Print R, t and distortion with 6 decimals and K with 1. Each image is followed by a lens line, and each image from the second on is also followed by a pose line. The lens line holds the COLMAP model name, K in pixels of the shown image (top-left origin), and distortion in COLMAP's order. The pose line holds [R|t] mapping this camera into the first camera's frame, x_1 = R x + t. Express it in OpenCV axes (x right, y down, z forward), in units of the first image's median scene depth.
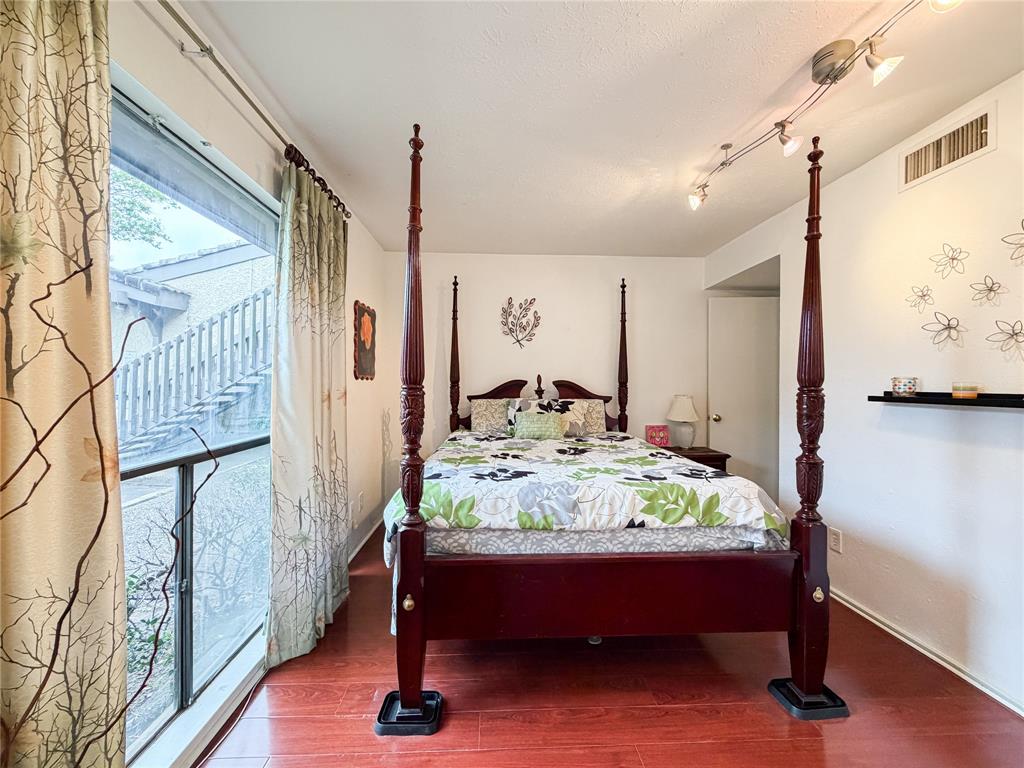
lens RADIAL K [[414.8, 0, 509.9], [0, 414.8, 384.7], [0, 0, 1]] dist [0.000054, 0.000143]
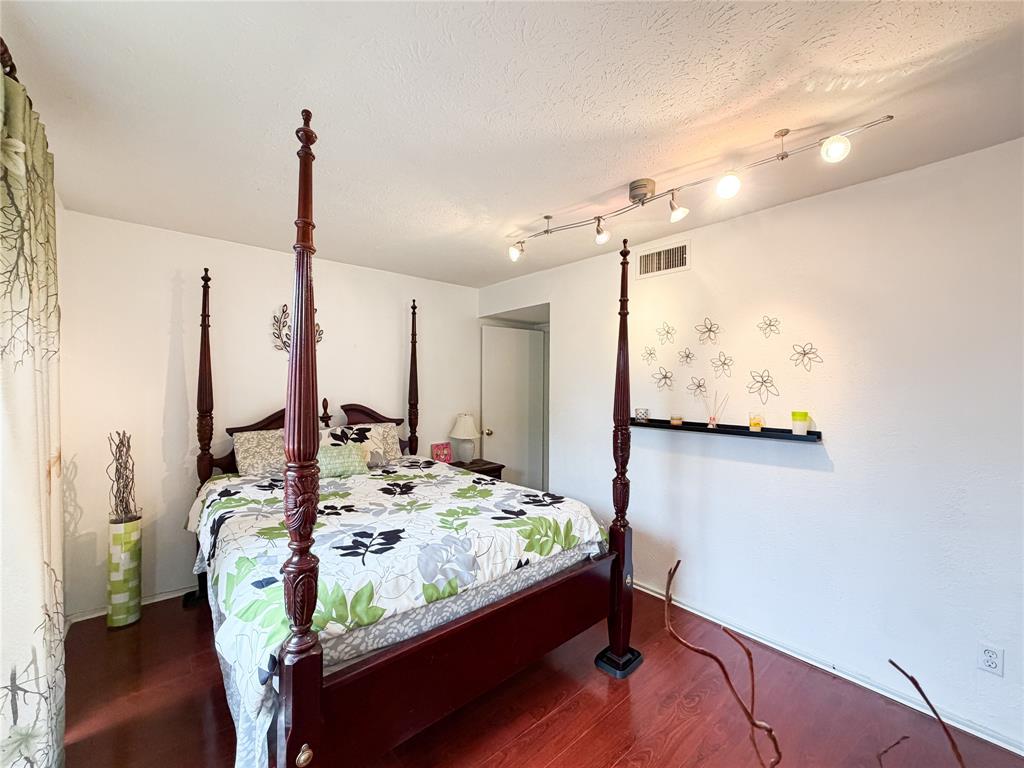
lens RADIAL K [[415.3, 0, 510.1], [0, 415.3, 385.2], [0, 0, 1]] dist [0.001872, -0.000264]
pose [[0.785008, -0.001638, 0.619484, -0.376361], [-0.001308, 0.999990, 0.004302, -0.128058], [-0.619484, -0.004187, 0.784998, 0.172592]]
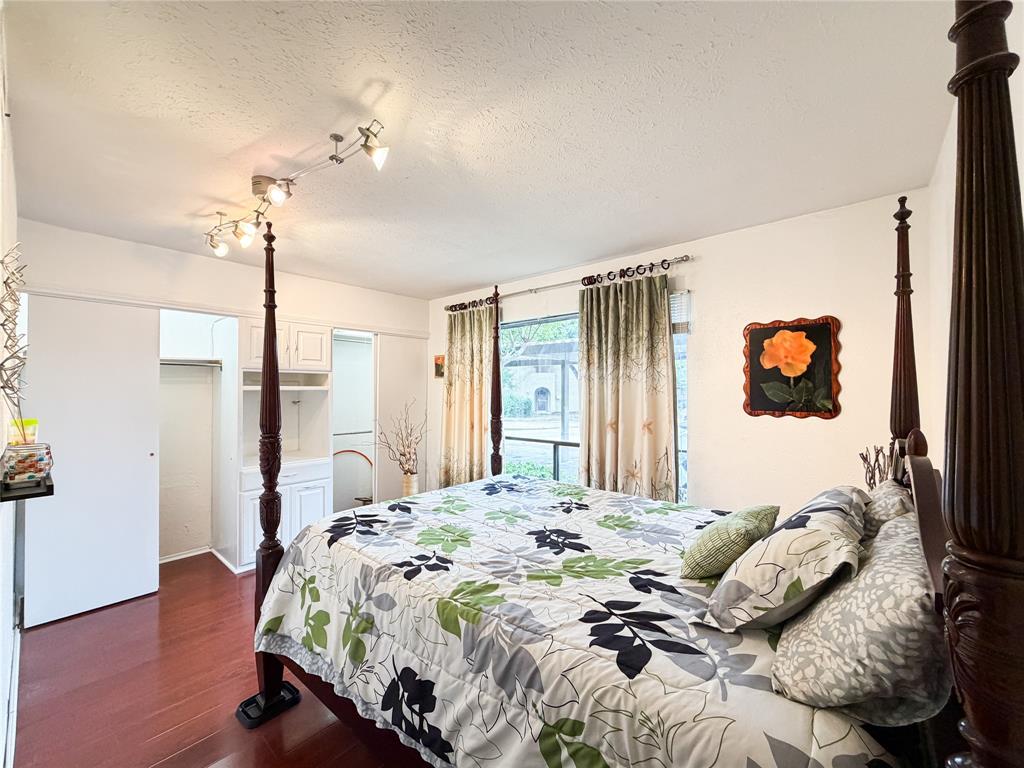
lens RADIAL K [[415.3, 0, 510.1], [0, 415.3, 385.2], [0, 0, 1]] dist [0.001872, -0.000264]
pose [[-0.686106, -0.010590, -0.727425, 1.098553], [-0.004344, 0.999936, -0.010460, -0.118640], [0.727489, -0.004017, -0.686108, 2.263017]]
